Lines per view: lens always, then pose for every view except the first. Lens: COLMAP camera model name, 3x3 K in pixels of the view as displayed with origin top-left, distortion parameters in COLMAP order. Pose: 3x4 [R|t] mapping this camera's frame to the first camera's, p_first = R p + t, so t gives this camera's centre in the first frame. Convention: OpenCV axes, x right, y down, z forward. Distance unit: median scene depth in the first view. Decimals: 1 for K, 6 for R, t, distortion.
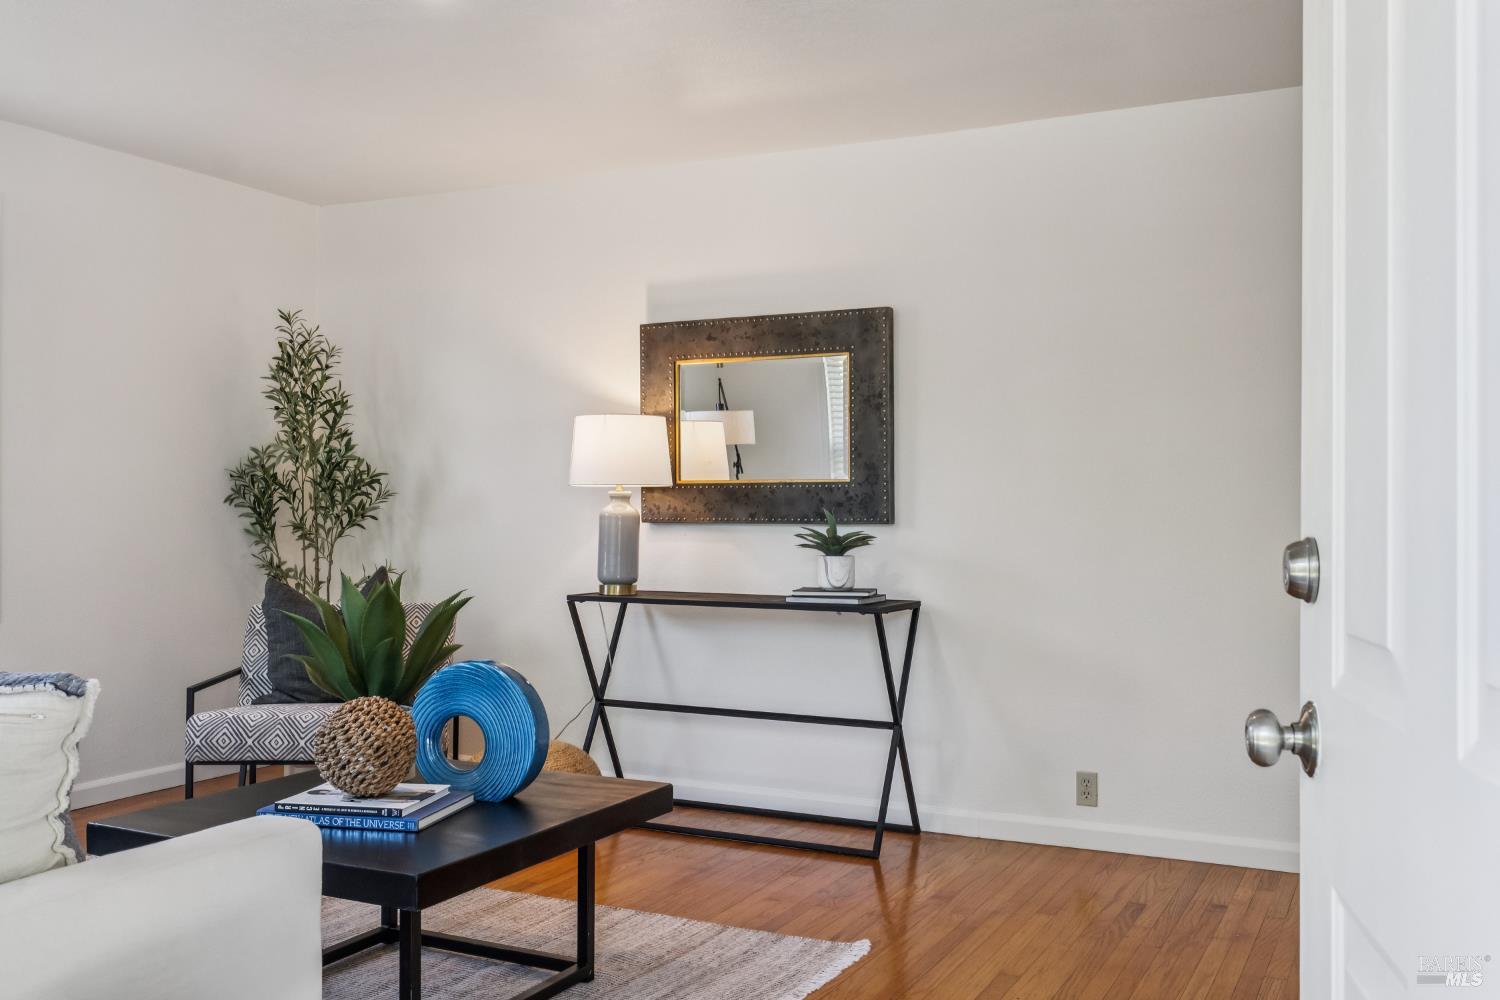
lens RADIAL K [[1372.9, 0, 750.0], [0, 1372.9, 500.0], [0, 0, 1]] dist [0.075309, 0.000483]
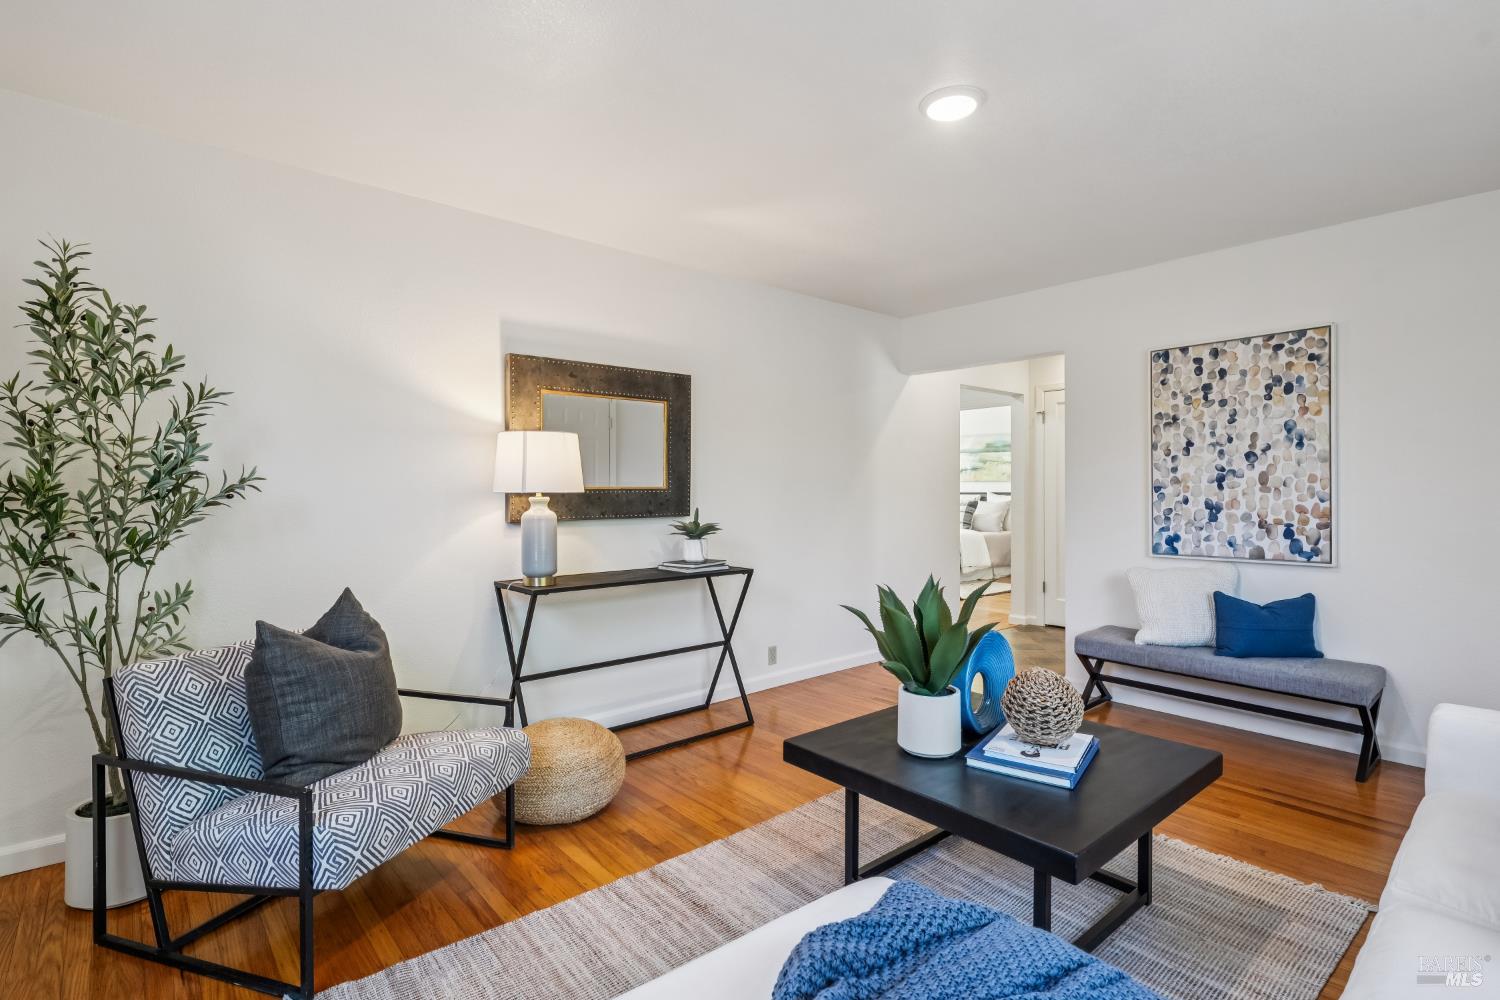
lens RADIAL K [[716.4, 0, 745.5], [0, 716.4, 489.0], [0, 0, 1]] dist [0.001474, -0.000248]
pose [[0.390876, -0.007396, 0.920414, -0.591834], [-0.006138, 0.999925, 0.010641, -0.020961], [-0.920423, -0.009809, 0.390801, 0.604141]]
